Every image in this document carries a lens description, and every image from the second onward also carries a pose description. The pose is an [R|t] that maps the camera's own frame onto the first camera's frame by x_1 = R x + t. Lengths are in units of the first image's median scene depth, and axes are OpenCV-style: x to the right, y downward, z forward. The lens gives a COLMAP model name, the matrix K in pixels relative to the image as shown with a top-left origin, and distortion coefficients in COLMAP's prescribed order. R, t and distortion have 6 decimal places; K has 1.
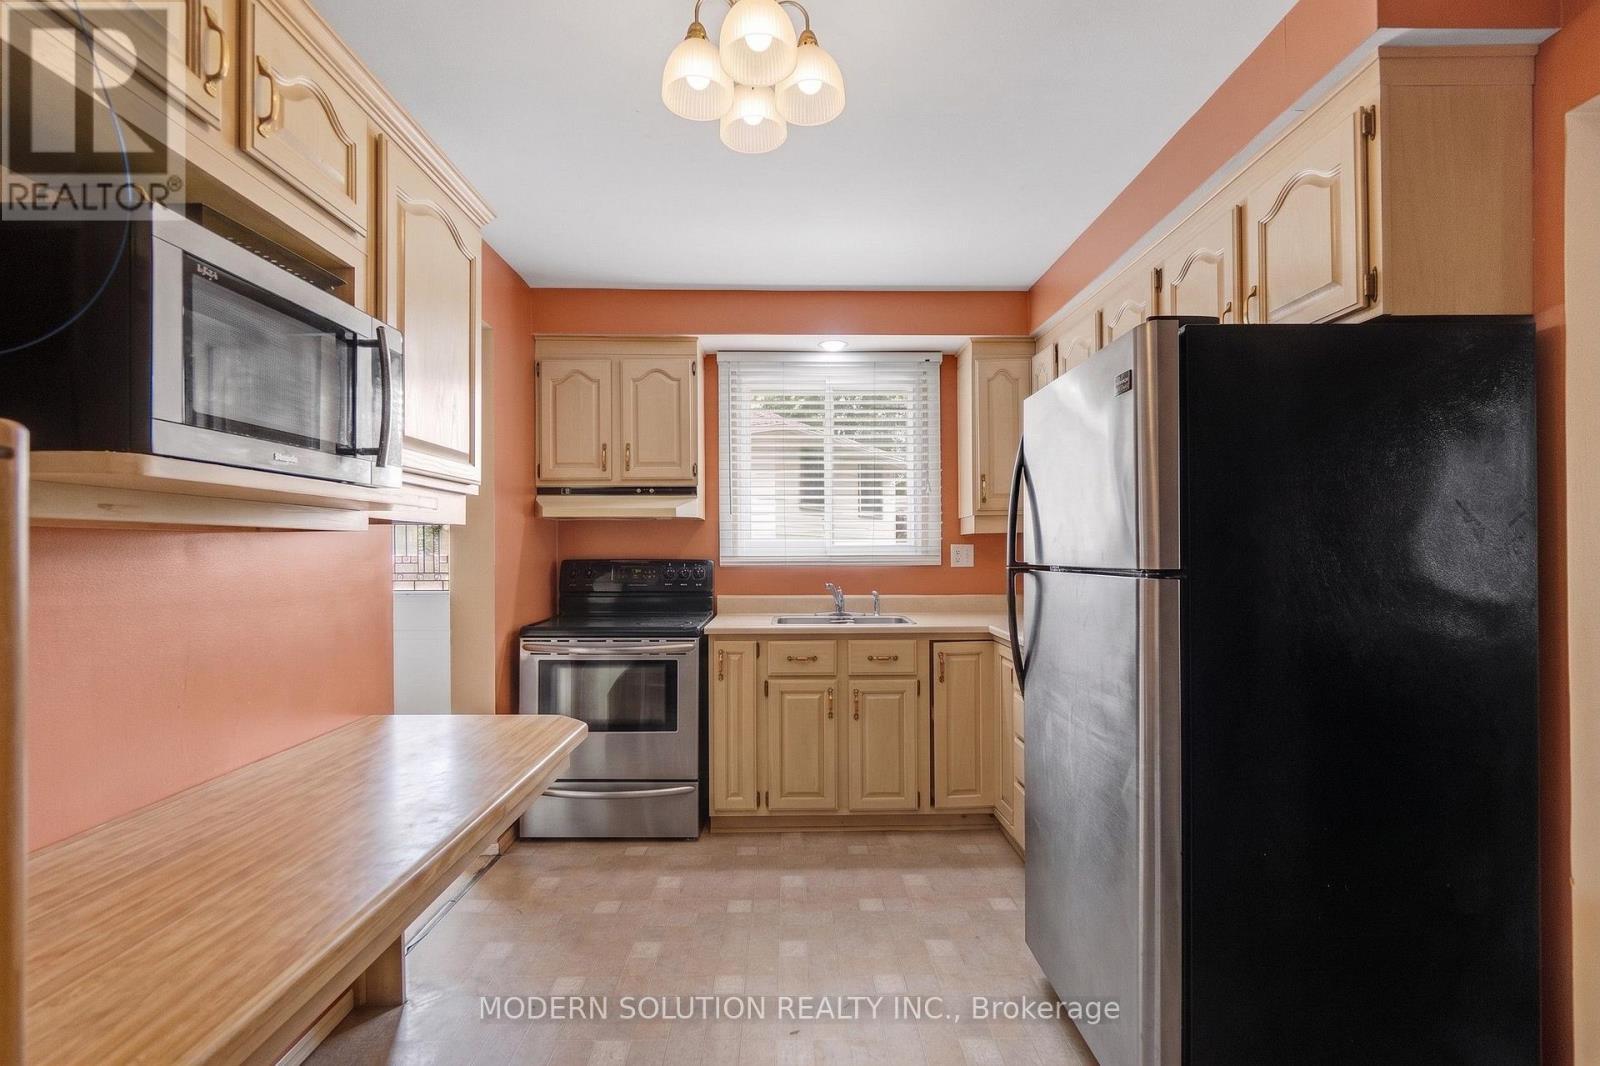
lens RADIAL K [[735.0, 0, 799.6], [0, 735.0, 542.4], [0, 0, 1]] dist [-0.004050, -0.000052]
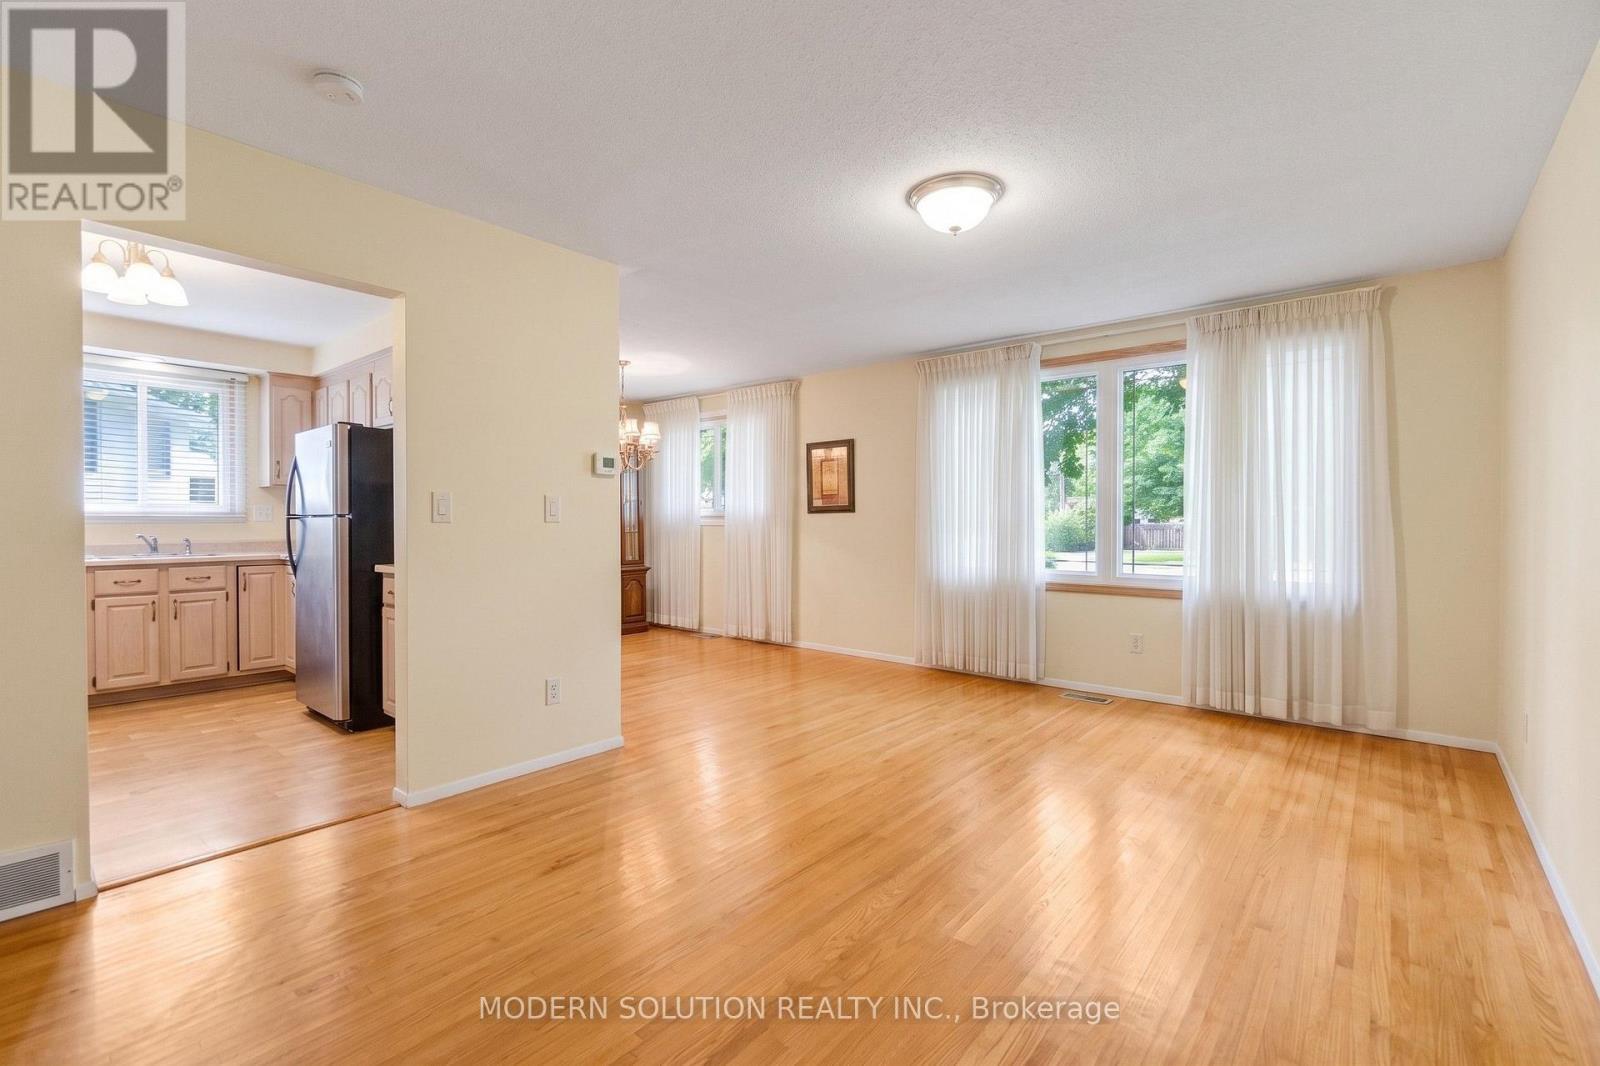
lens RADIAL K [[735.0, 0, 802.5], [0, 735.0, 519.4], [0, 0, 1]] dist [-0.004050, -0.000052]
pose [[0.672201, -0.004371, 0.740356, -0.171177], [-0.008252, 0.999876, 0.013396, 0.003219], [-0.740323, -0.015114, 0.672082, -0.963565]]
